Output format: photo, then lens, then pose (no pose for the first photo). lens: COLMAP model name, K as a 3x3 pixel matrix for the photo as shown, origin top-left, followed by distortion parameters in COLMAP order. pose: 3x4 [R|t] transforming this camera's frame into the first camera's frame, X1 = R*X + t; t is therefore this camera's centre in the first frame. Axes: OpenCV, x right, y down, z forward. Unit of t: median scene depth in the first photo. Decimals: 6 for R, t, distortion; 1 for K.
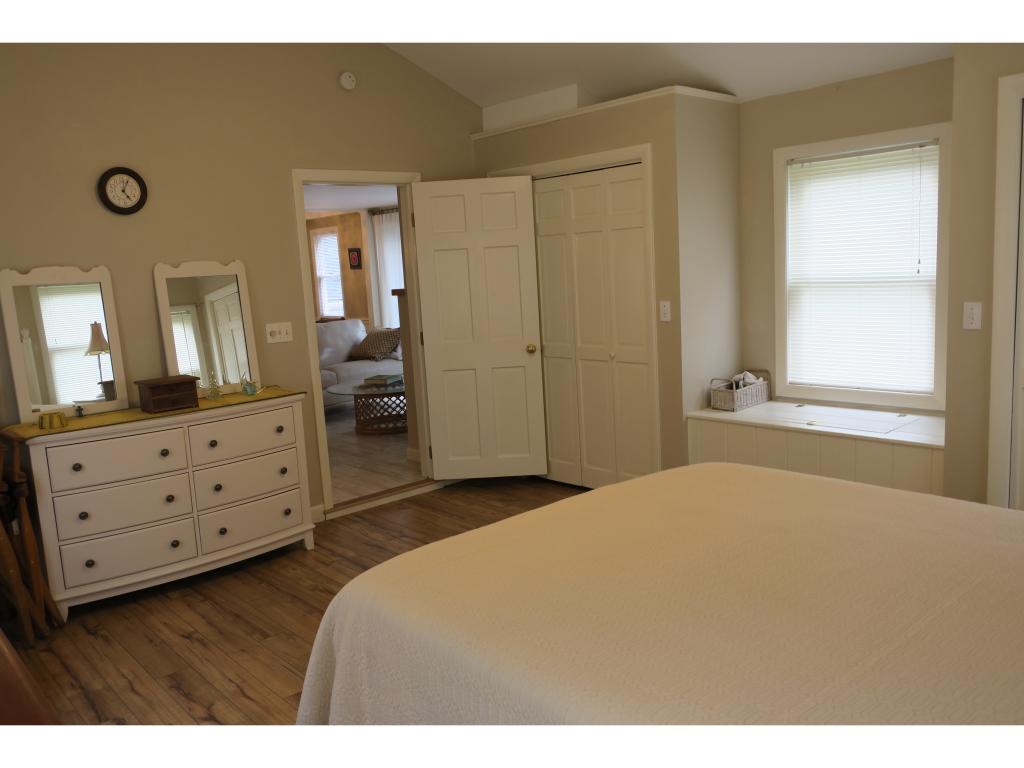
lens RADIAL K [[803.2, 0, 512.4], [0, 803.2, 385.6], [0, 0, 1]] dist [-0.001536, 0.000557]
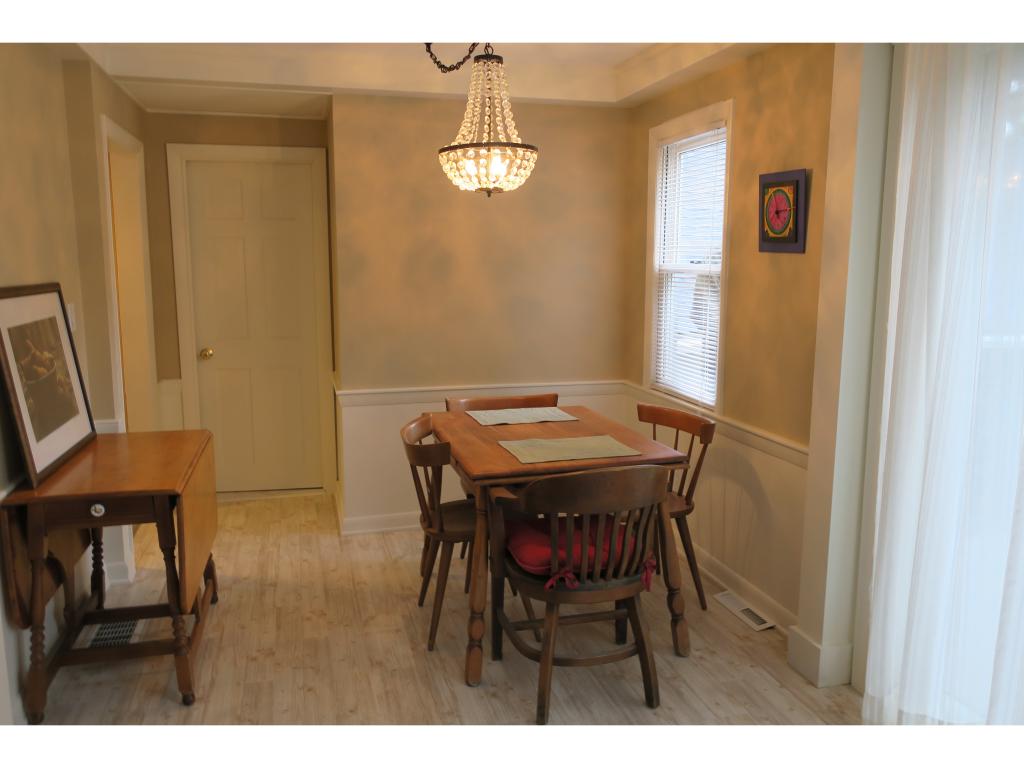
lens RADIAL K [[803.2, 0, 512.5], [0, 803.2, 382.8], [0, 0, 1]] dist [-0.001536, 0.000557]
pose [[0.885934, 0.129357, -0.445408, -0.148491], [-0.122740, 0.991471, 0.043811, -0.101992], [0.447277, 0.015856, 0.894255, 0.718488]]
